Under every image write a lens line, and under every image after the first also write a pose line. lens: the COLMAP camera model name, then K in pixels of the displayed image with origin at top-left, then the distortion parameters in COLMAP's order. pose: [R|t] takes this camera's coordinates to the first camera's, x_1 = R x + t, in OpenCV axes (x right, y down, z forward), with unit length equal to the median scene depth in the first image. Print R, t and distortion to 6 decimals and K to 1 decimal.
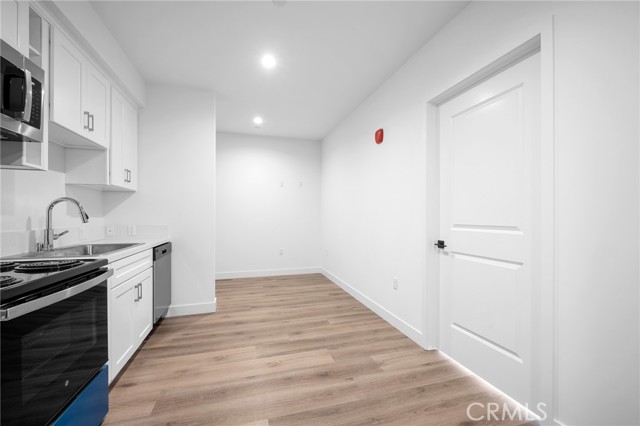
lens RADIAL K [[267.3, 0, 320.0], [0, 267.3, 213.0], [0, 0, 1]] dist [0.000688, -0.000058]
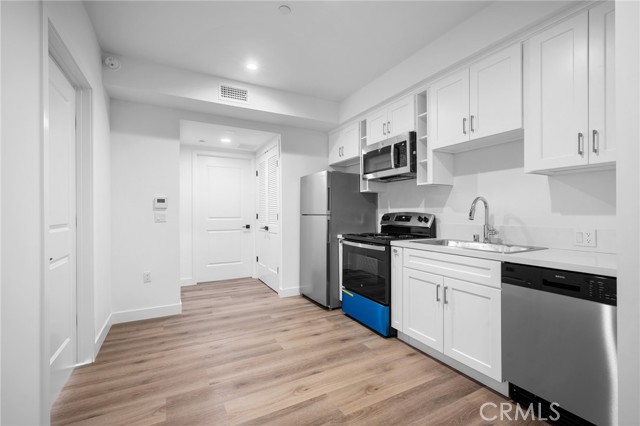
lens RADIAL K [[279.7, 0, 320.0], [0, 279.7, 213.0], [0, 0, 1]] dist [0.000528, -0.011305]
pose [[-0.978507, 0.001146, -0.206209, -0.045556], [0.003813, 0.999914, -0.012533, 0.017635], [0.206177, -0.013050, -0.978428, 1.630950]]
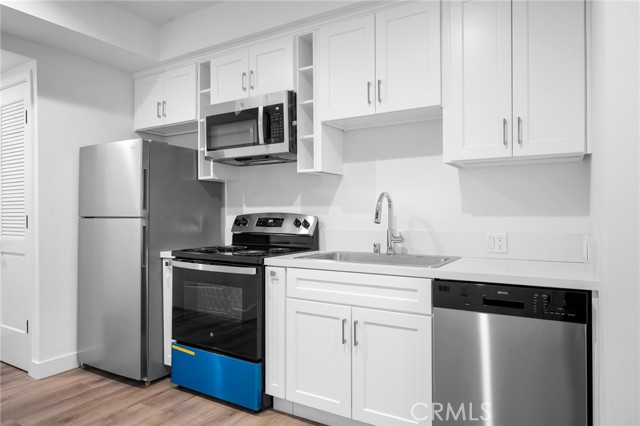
lens RADIAL K [[408.5, 0, 321.5], [0, 408.5, 212.5], [0, 0, 1]] dist [-0.005799, -0.001123]
pose [[-0.734867, -0.002067, -0.678208, 0.038017], [0.009384, 0.999869, -0.013216, 0.016102], [0.678146, -0.016076, -0.734751, 1.460026]]
